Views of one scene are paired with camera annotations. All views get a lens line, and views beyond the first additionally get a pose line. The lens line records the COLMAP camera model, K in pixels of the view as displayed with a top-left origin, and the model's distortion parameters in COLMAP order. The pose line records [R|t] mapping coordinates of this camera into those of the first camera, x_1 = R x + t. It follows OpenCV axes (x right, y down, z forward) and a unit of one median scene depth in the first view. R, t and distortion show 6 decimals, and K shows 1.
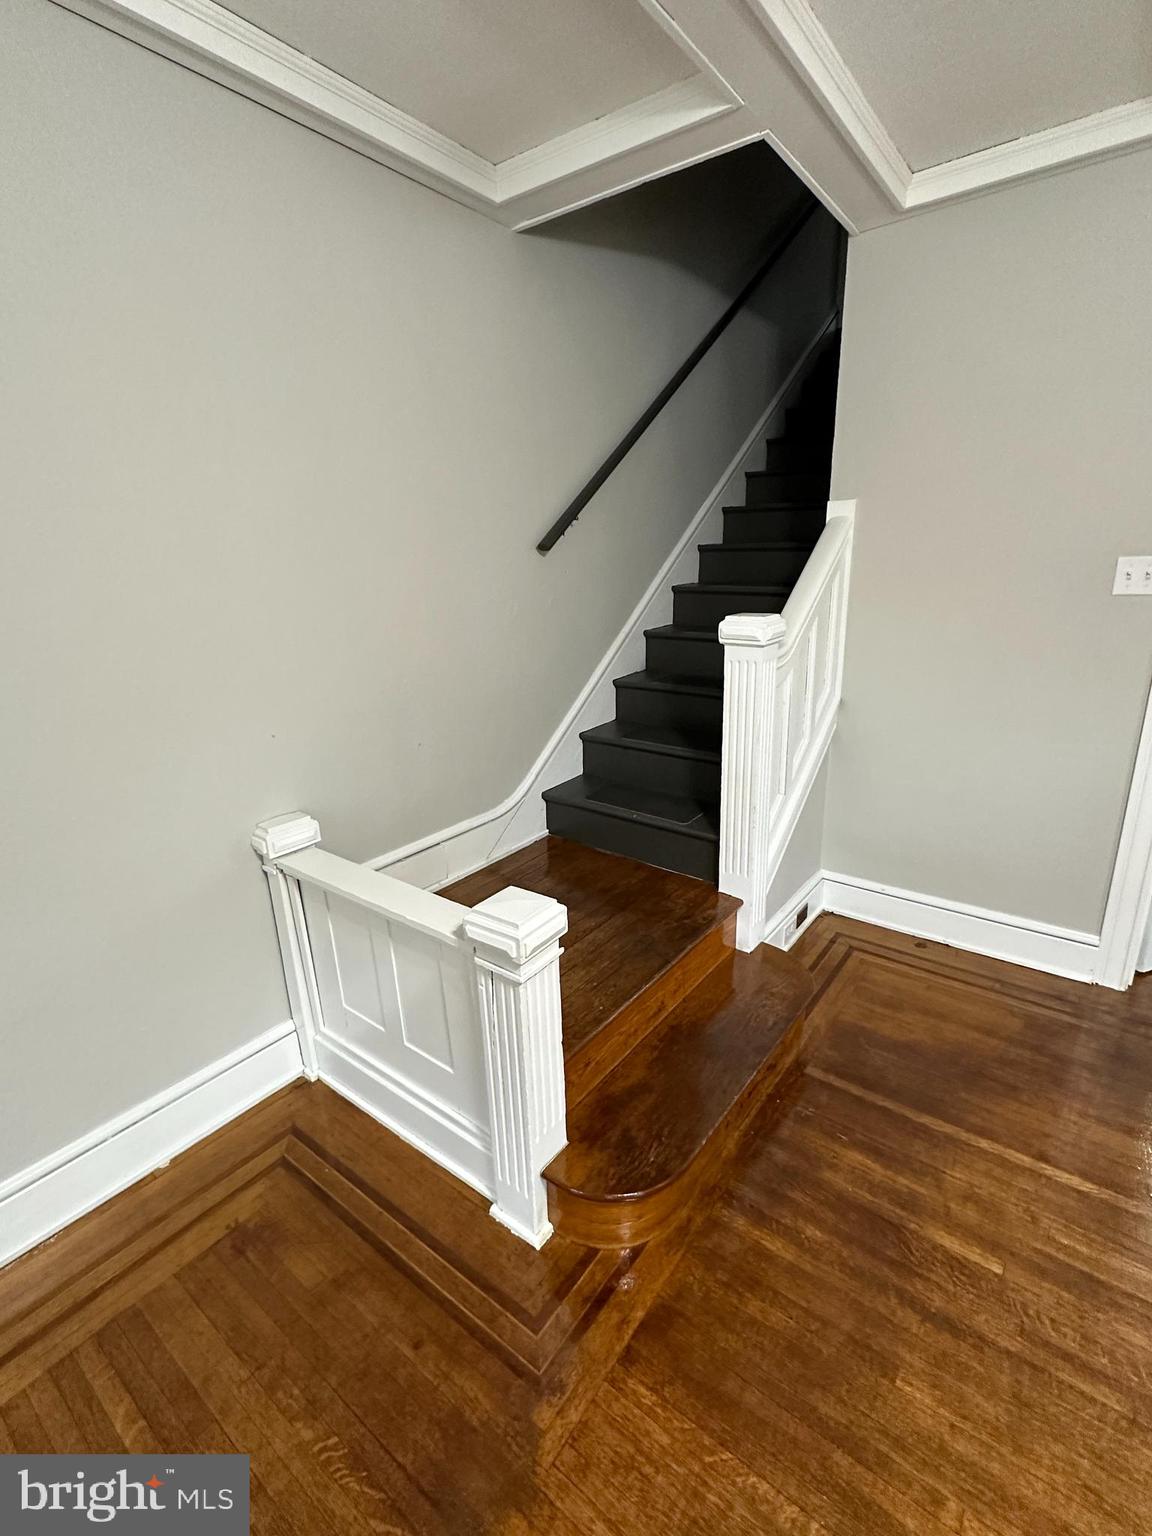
lens RADIAL K [[690.8, 0, 574.2], [0, 690.8, 771.5], [0, 0, 1]] dist [-0.002238, -0.000171]
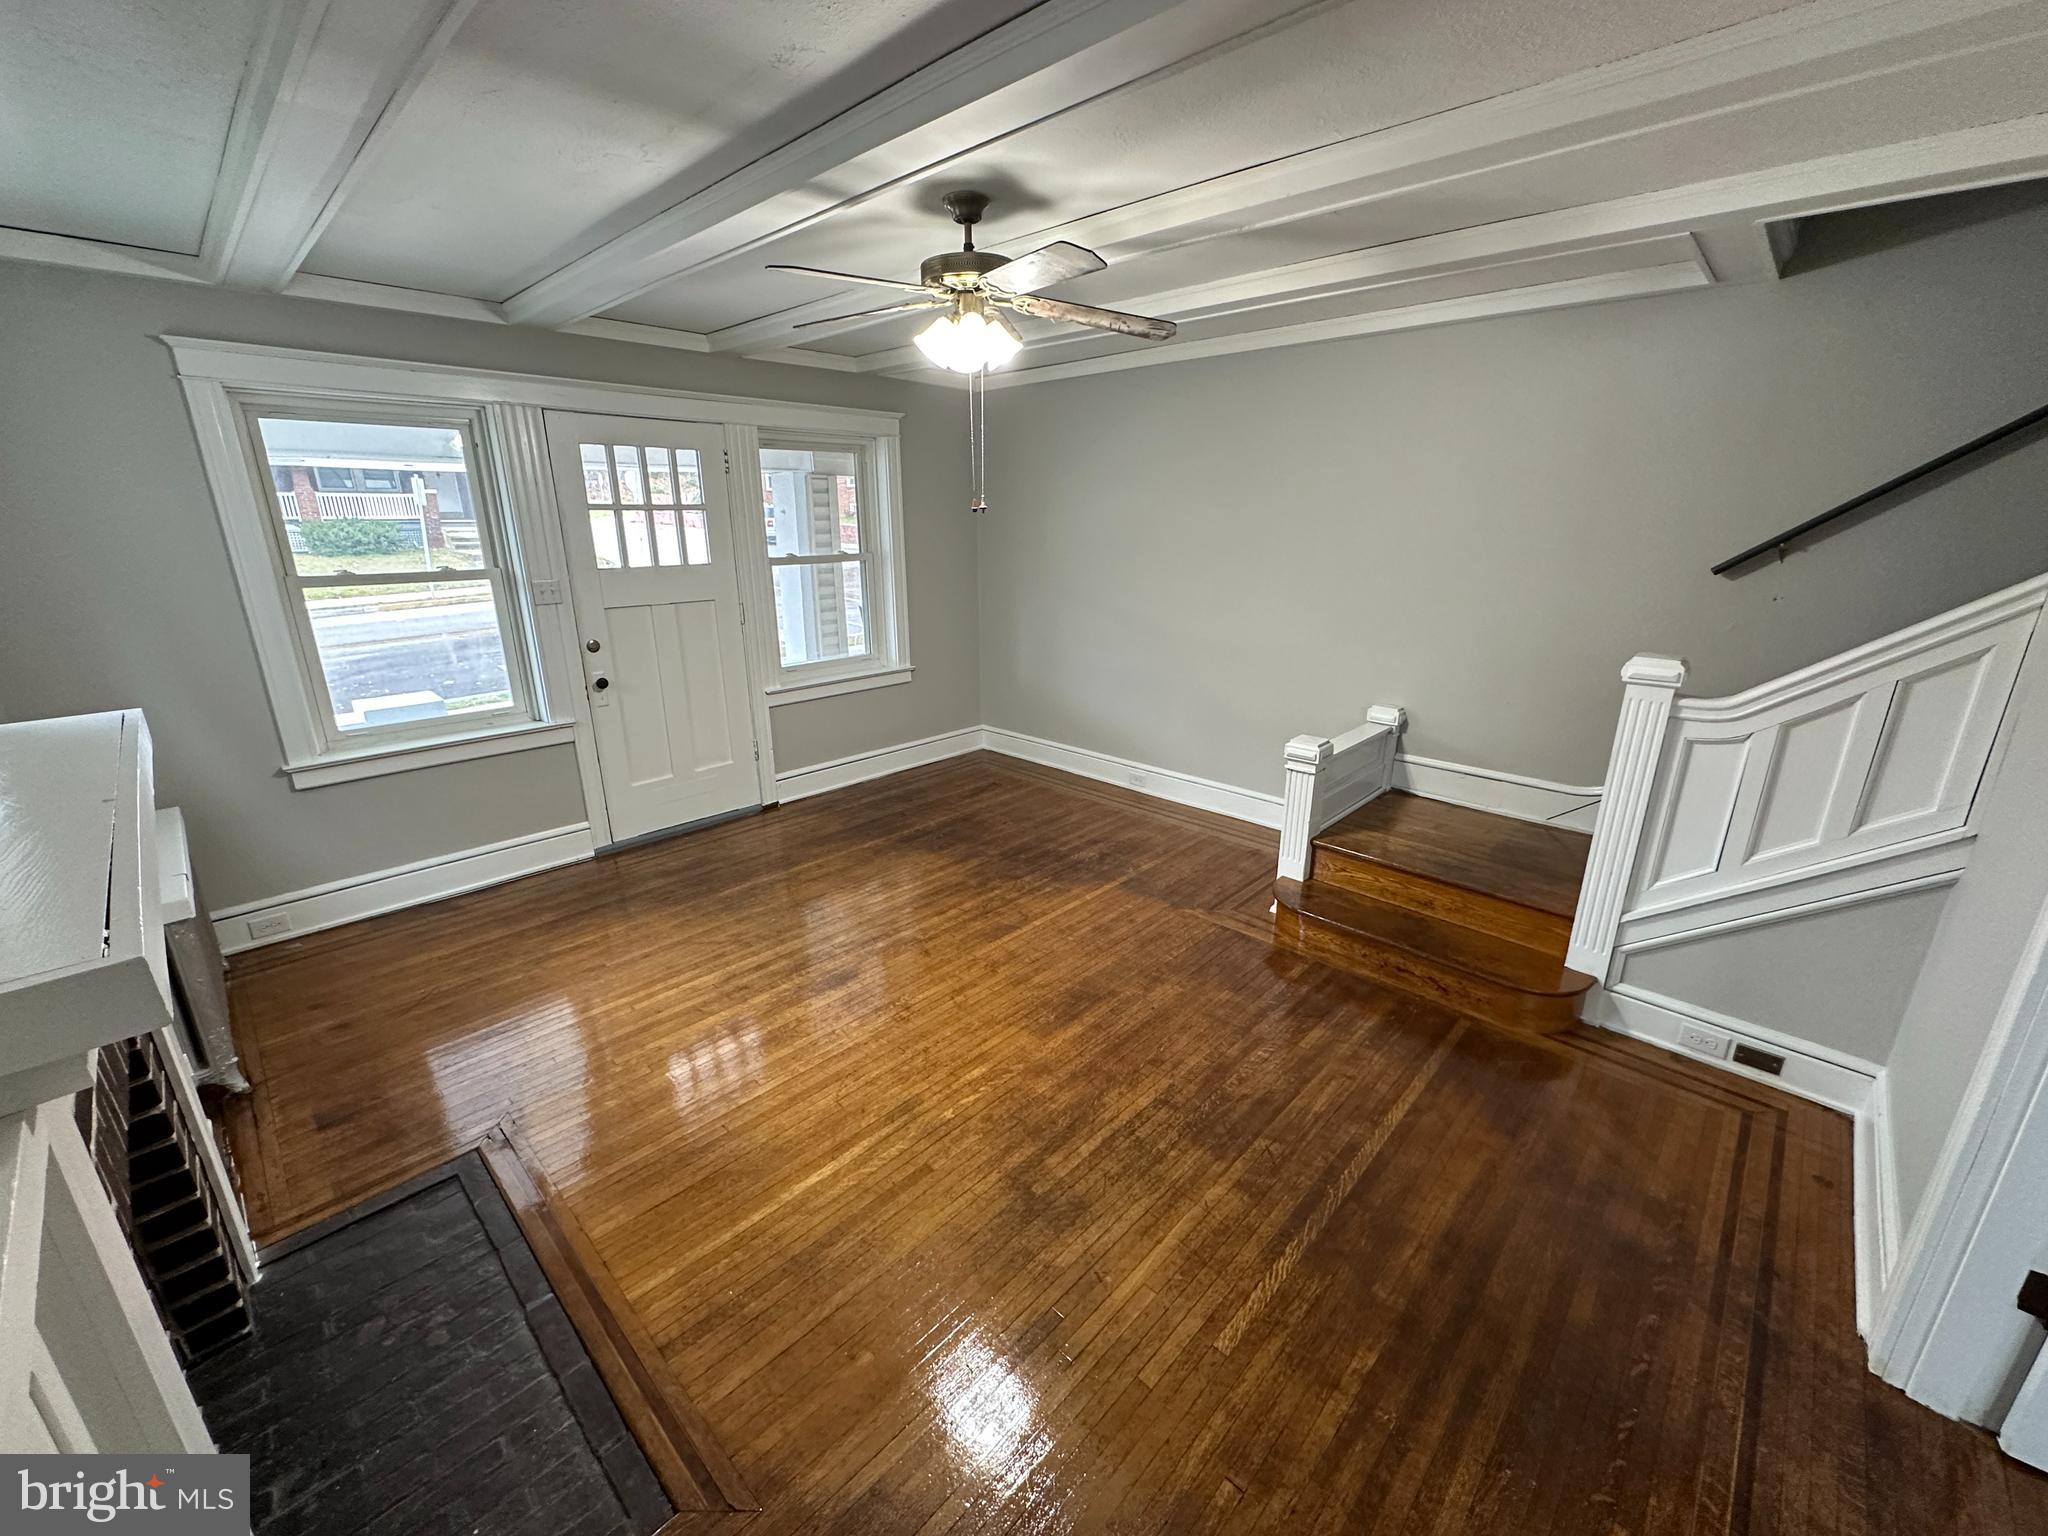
lens RADIAL K [[817.6, 0, 1029.7], [0, 817.6, 768.0], [0, 0, 1]] dist [-0.000503, 0.000413]
pose [[-0.098124, 0.325967, -0.940275, 1.747964], [-0.290355, 0.894348, 0.340346, -0.243928], [0.951875, 0.306410, 0.006889, 0.148876]]
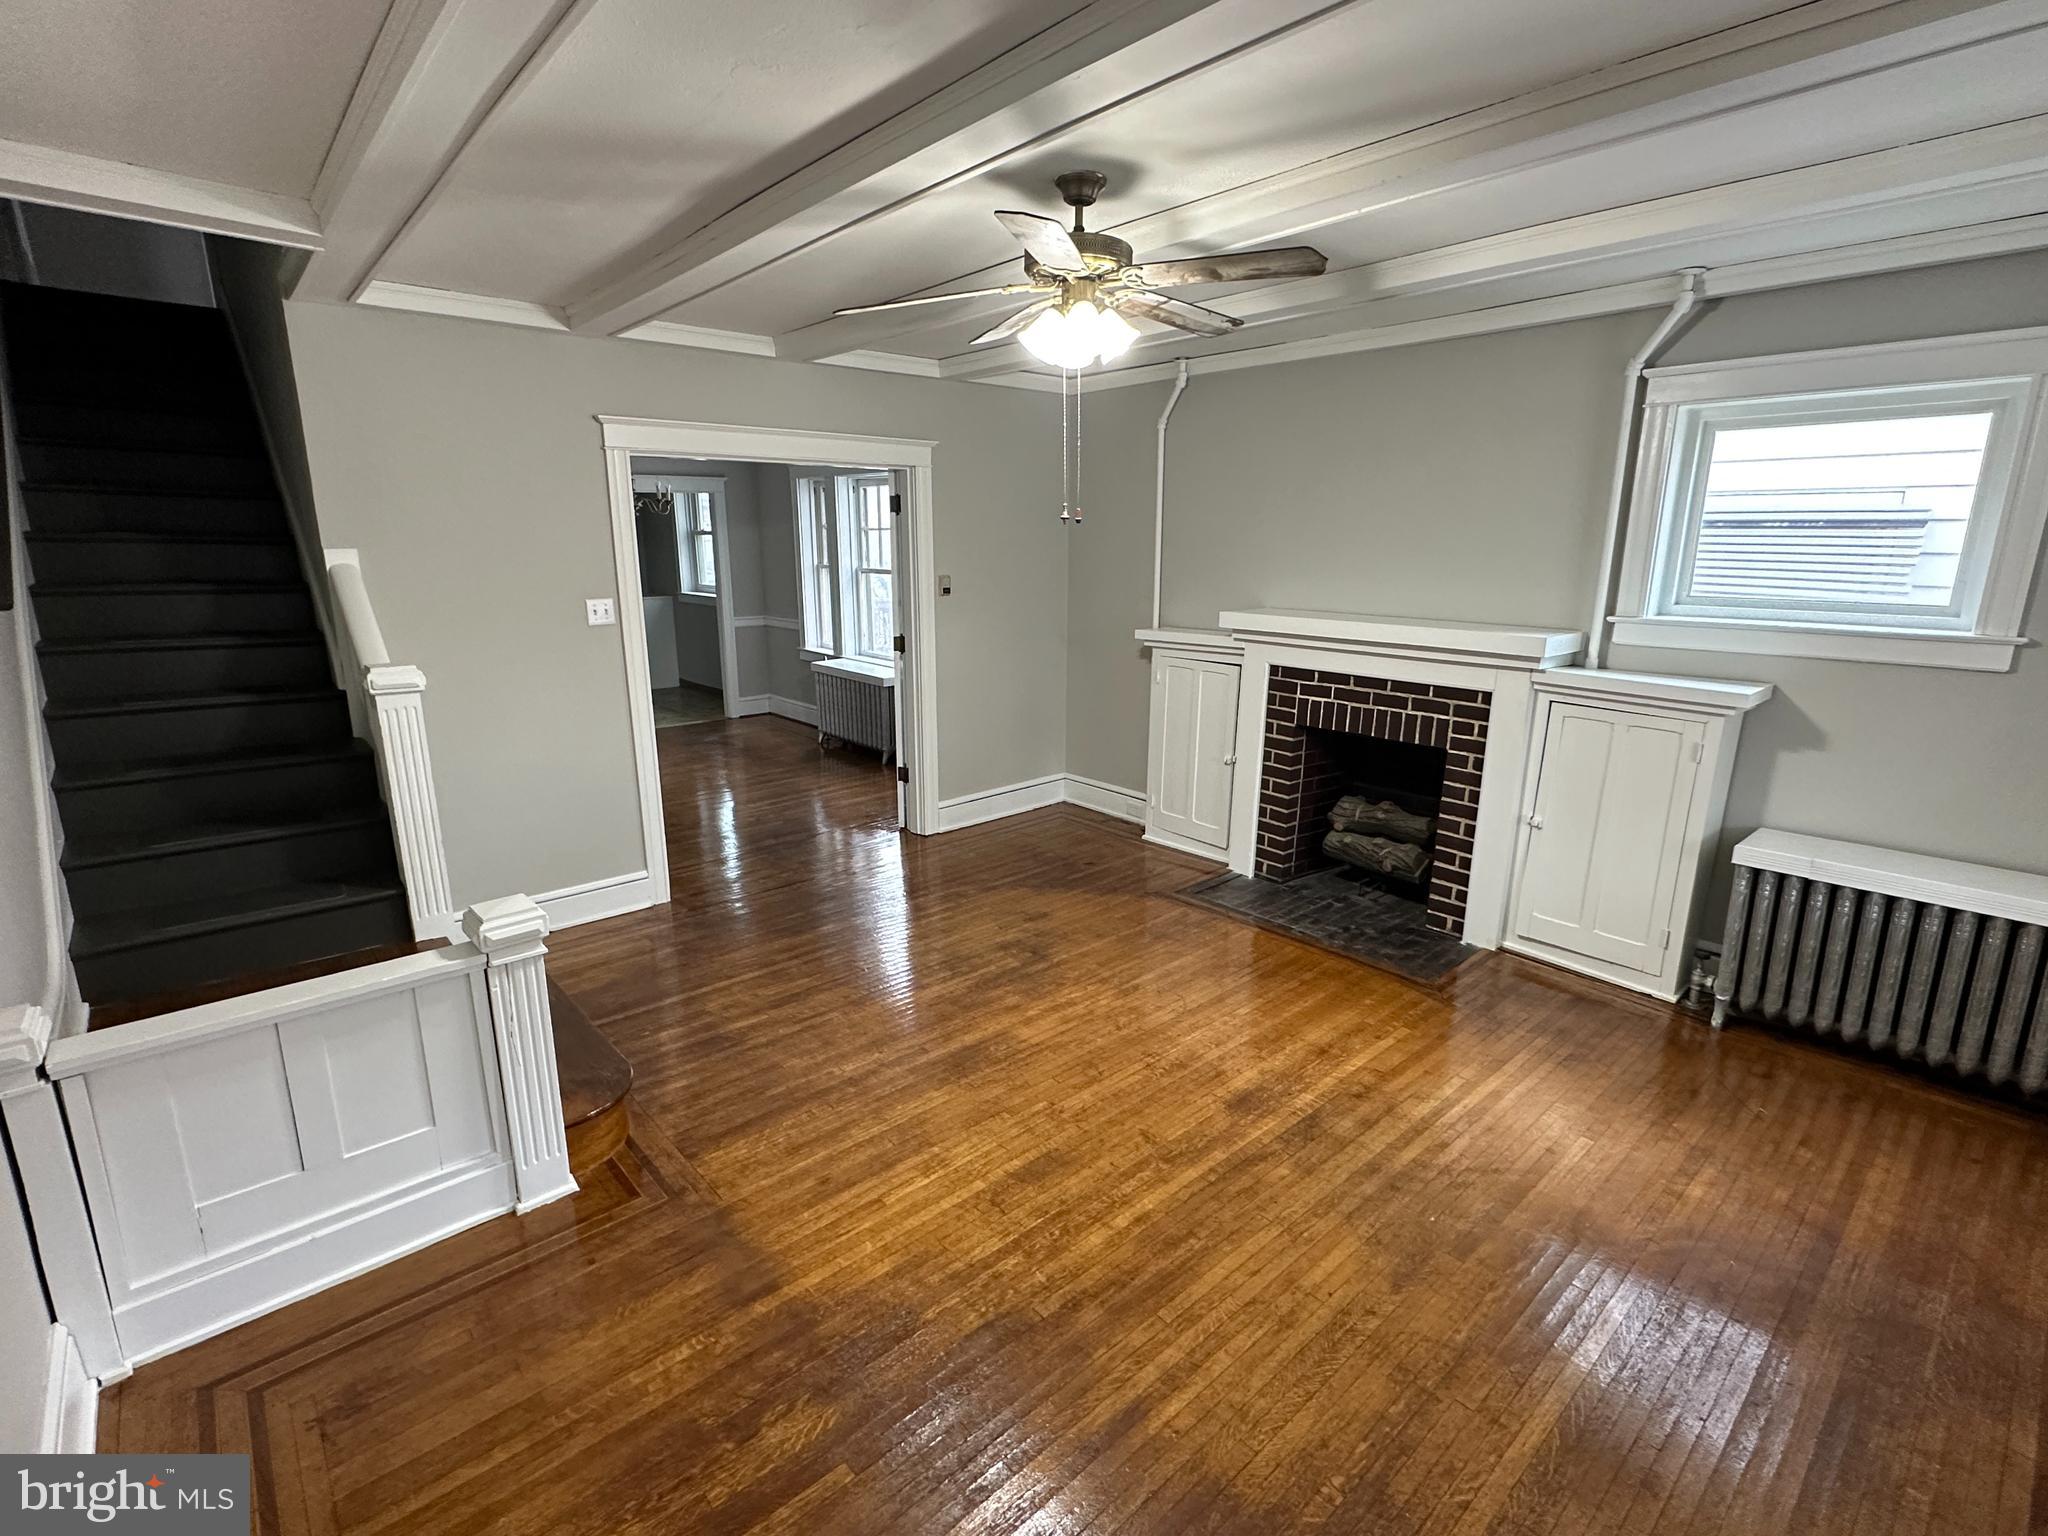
lens RADIAL K [[955.7, 0, 1014.9], [0, 955.7, 770.5], [0, 0, 1]] dist [-0.004264, 0.000450]
pose [[0.192439, -0.203791, 0.959915, -1.095053], [0.282286, 0.948348, 0.144744, -0.016510], [-0.939831, 0.243116, 0.240027, -0.226914]]
